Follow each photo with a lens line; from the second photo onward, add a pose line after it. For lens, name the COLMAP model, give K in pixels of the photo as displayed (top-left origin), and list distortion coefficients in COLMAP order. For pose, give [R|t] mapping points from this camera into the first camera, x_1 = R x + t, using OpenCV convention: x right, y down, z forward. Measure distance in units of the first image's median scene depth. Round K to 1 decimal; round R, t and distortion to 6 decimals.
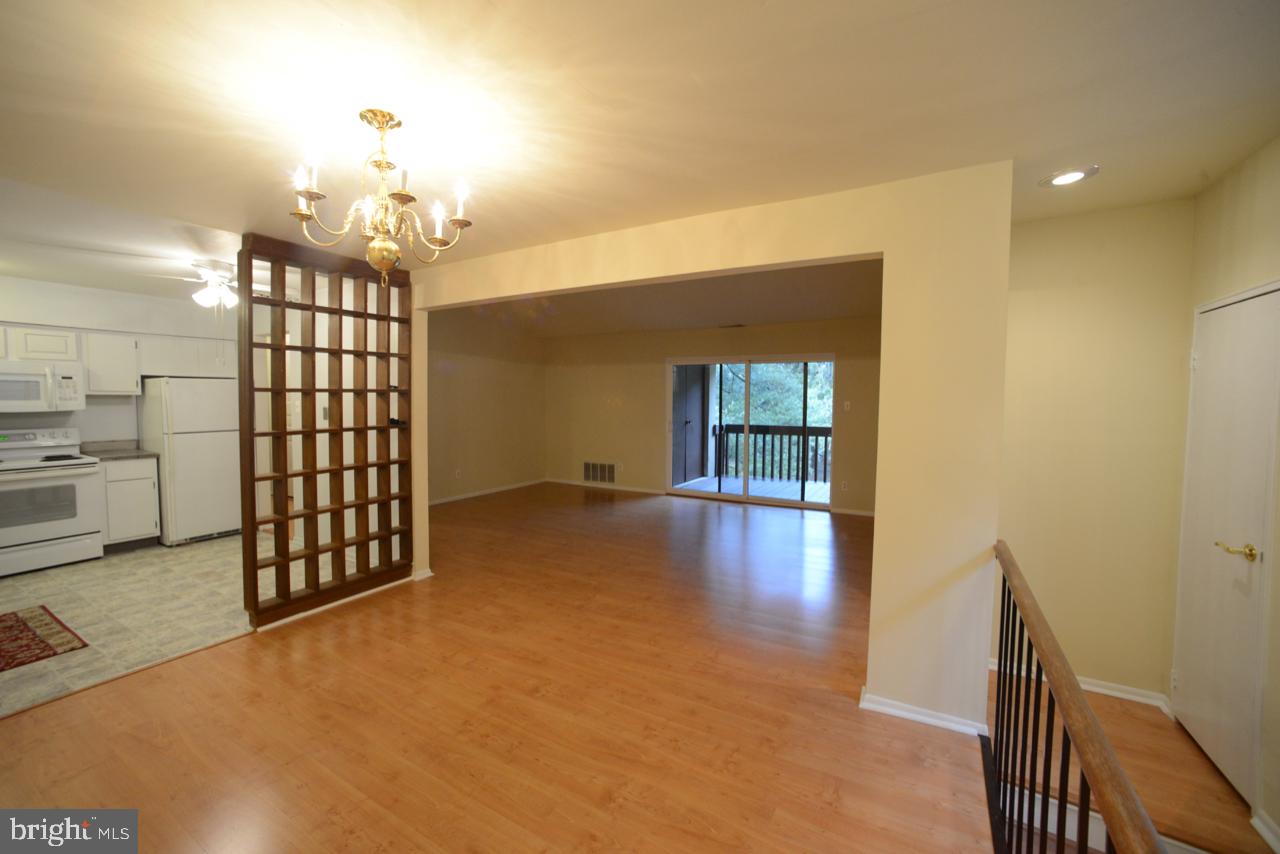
lens RADIAL K [[511.9, 0, 635.7], [0, 511.9, 422.9], [0, 0, 1]] dist [-0.065188, 0.029679]
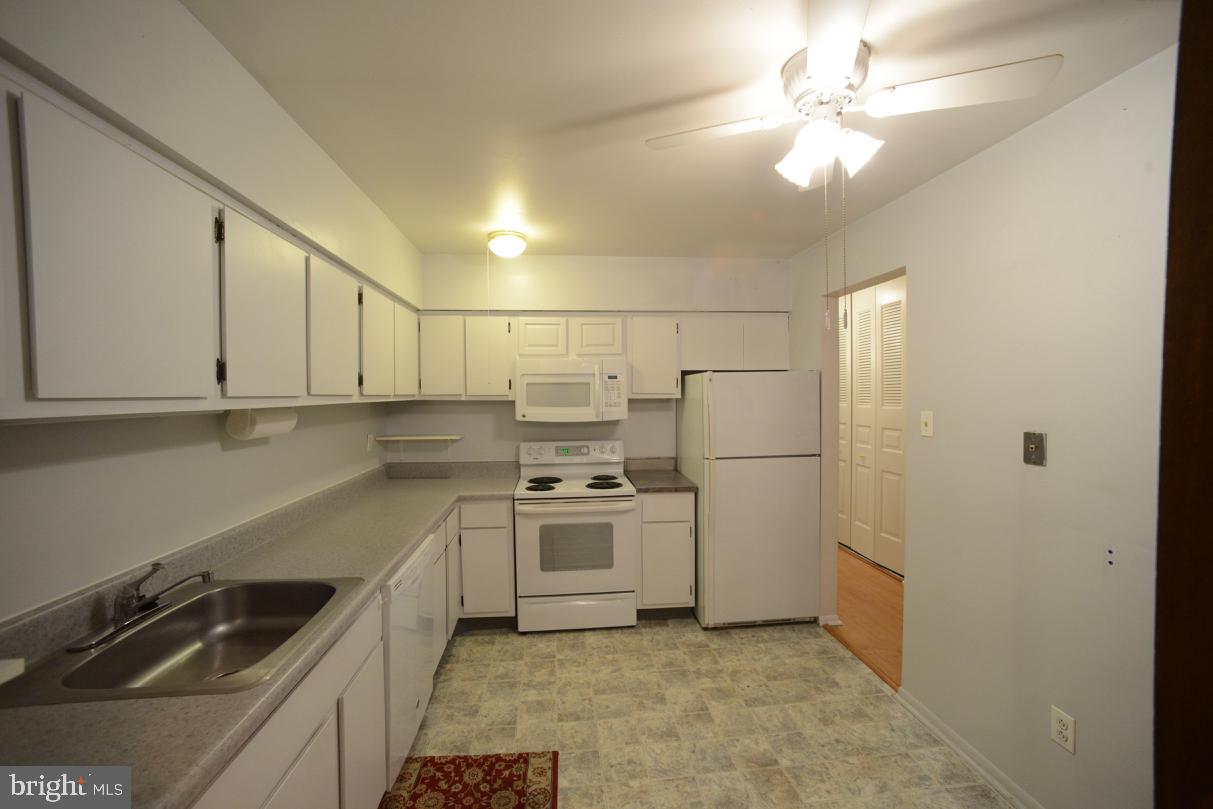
lens RADIAL K [[491.2, 0, 603.2], [0, 491.2, 401.2], [0, 0, 1]] dist [-0.072563, 0.035884]
pose [[0.586377, 0.004427, -0.810026, -0.612480], [-0.027751, 0.999508, -0.014627, -0.048000], [0.809562, 0.031056, 0.586212, 0.613140]]
